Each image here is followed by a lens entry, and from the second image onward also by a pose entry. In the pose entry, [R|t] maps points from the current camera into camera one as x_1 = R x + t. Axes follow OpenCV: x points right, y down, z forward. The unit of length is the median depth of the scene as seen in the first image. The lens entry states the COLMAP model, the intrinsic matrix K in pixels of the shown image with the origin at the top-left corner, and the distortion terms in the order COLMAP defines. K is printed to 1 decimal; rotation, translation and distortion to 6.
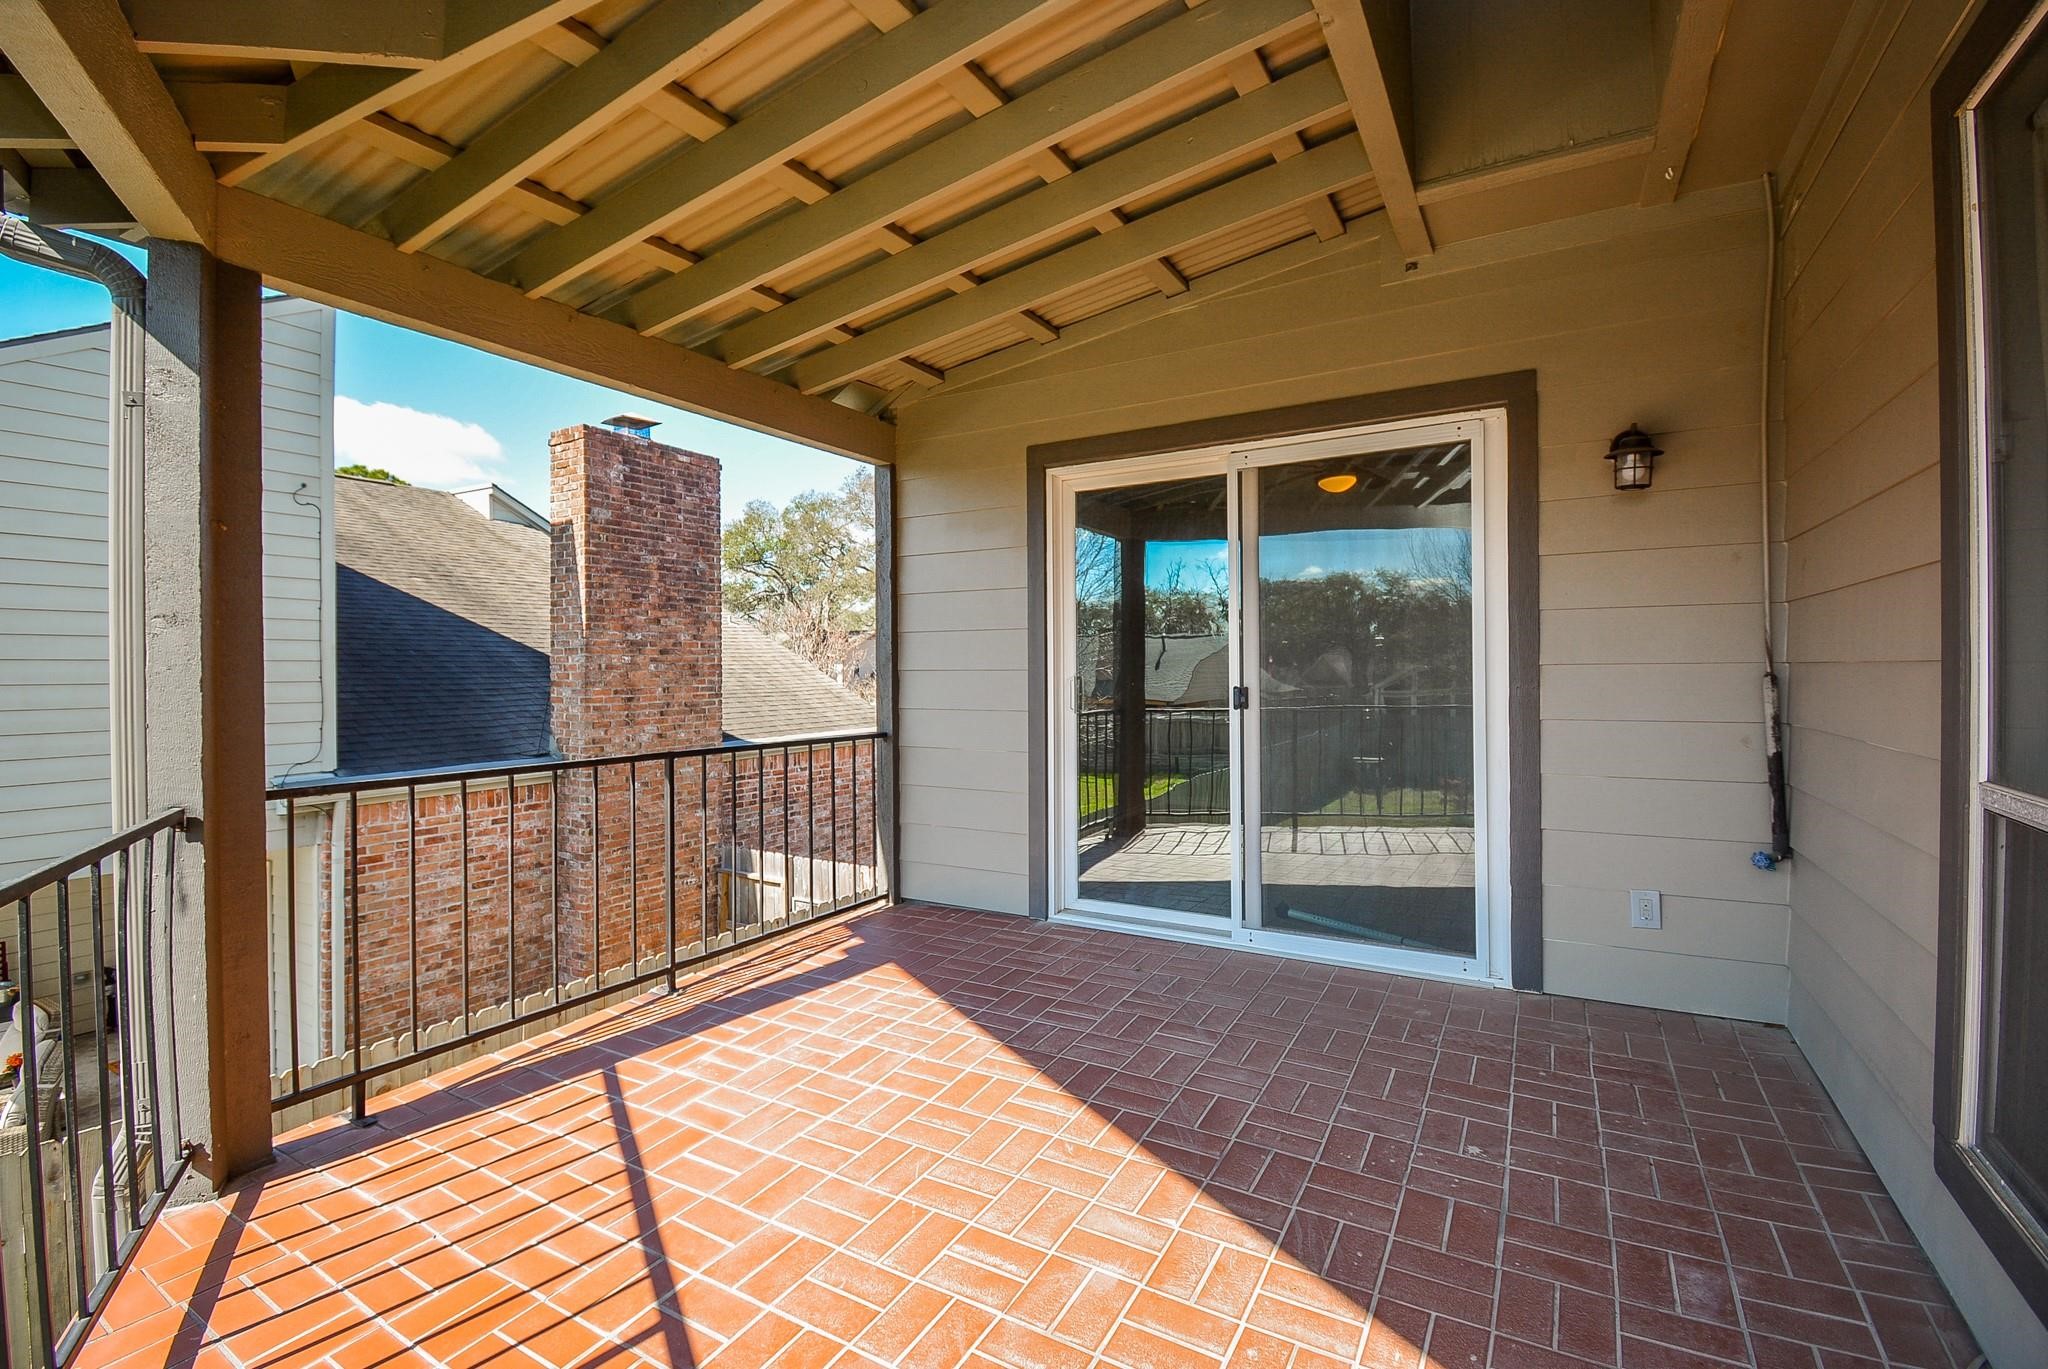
lens RADIAL K [[921.2, 0, 1031.4], [0, 921.2, 677.6], [0, 0, 1]] dist [-0.011218, -0.003953]
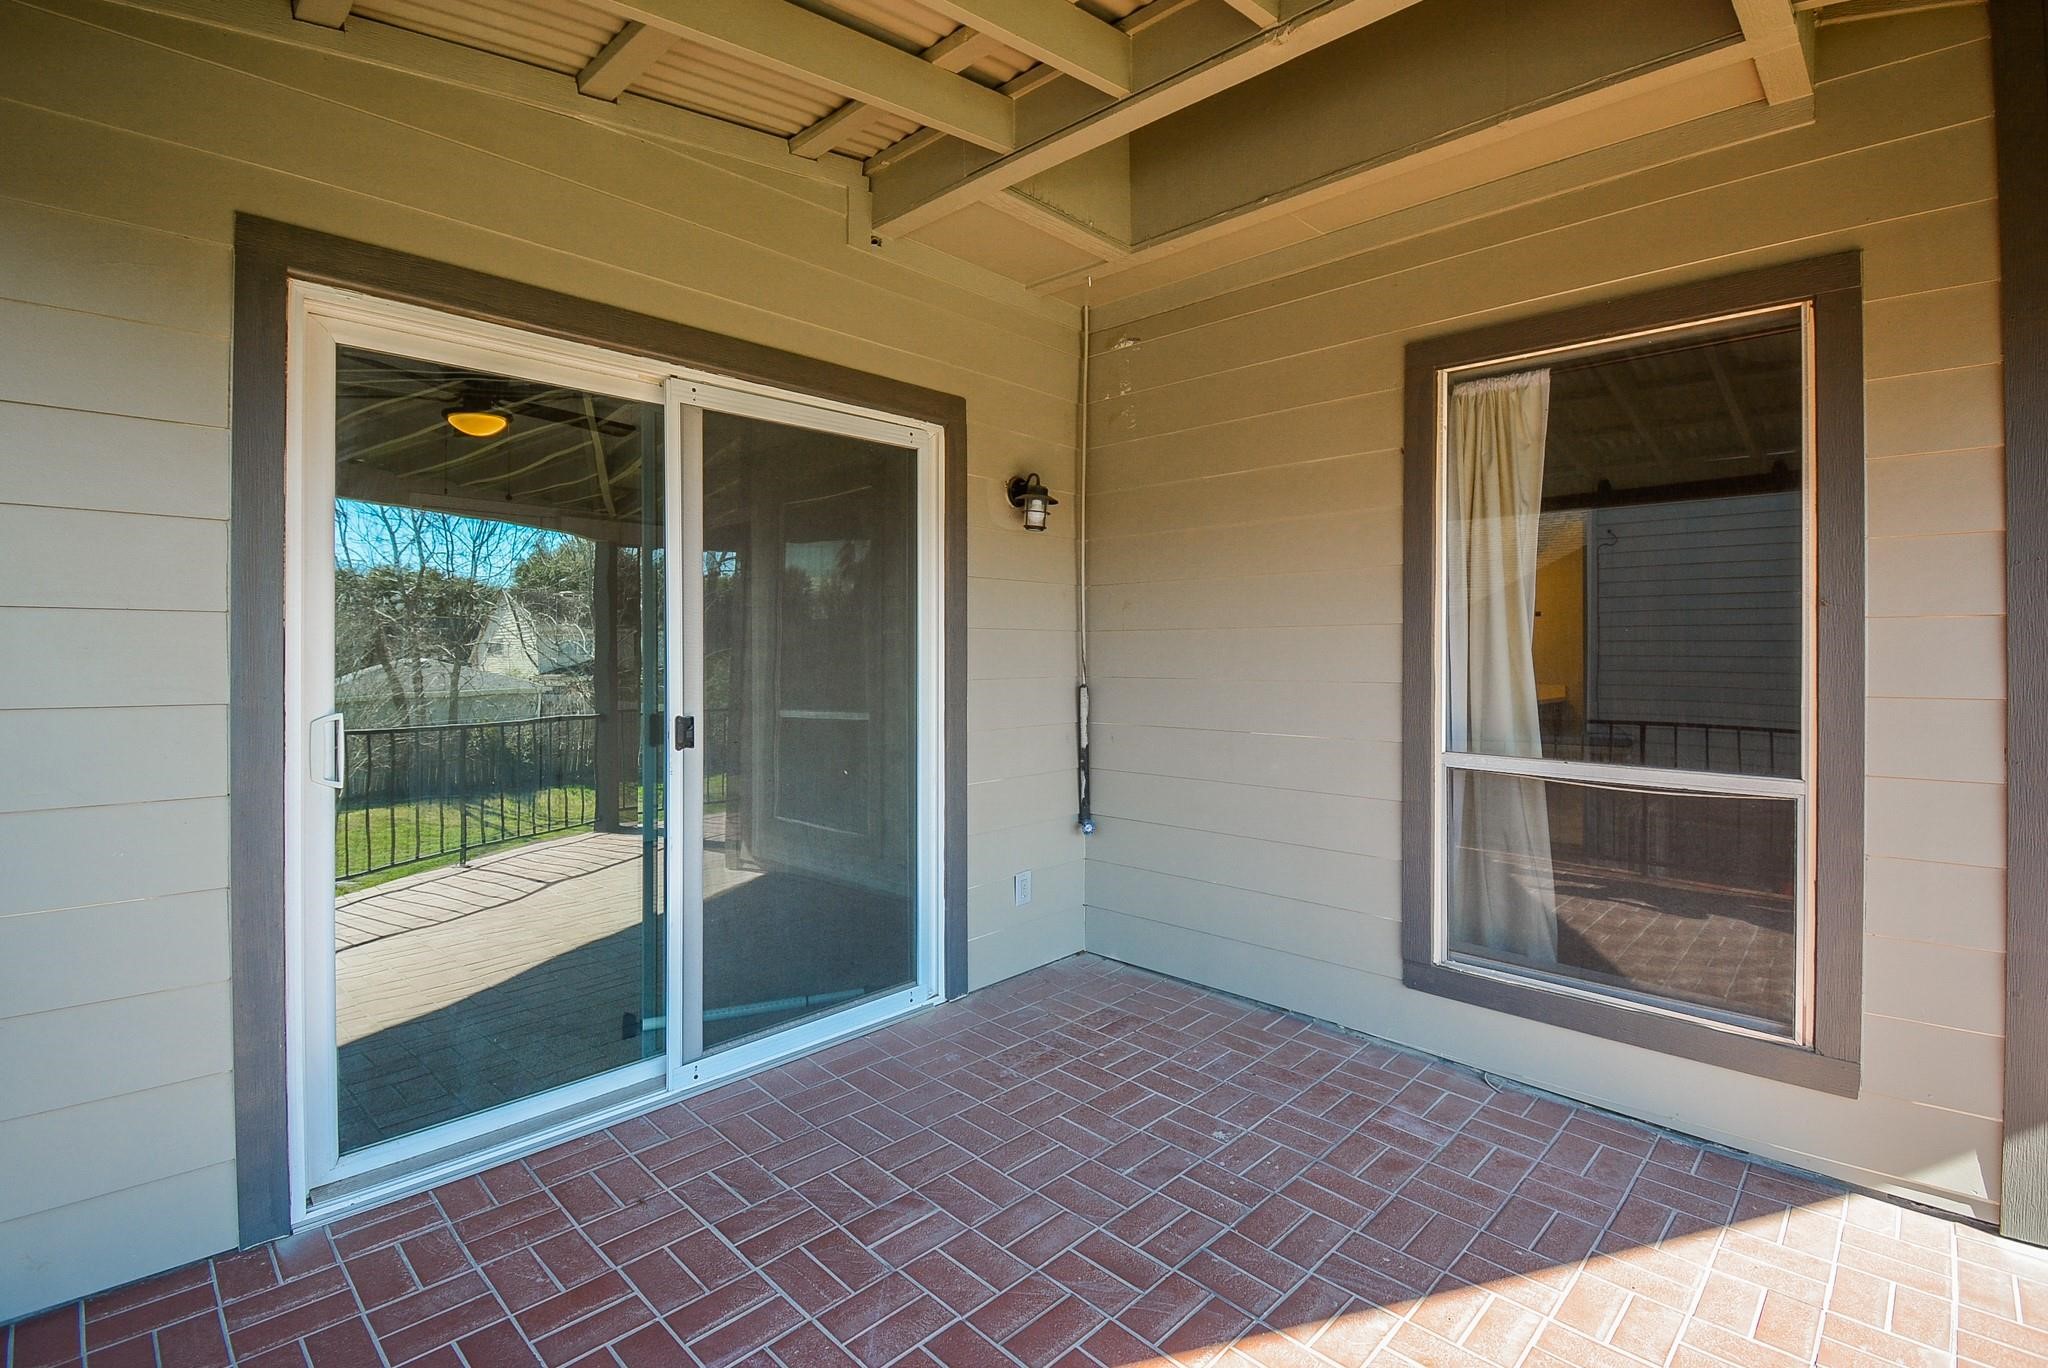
lens RADIAL K [[921.2, 0, 1056.7], [0, 921.2, 648.3], [0, 0, 1]] dist [-0.011218, -0.003953]
pose [[0.233447, 0.014427, 0.972263, -0.420610], [0.006959, 0.999840, -0.016507, -0.030569], [-0.972345, 0.010620, 0.233309, 0.618609]]
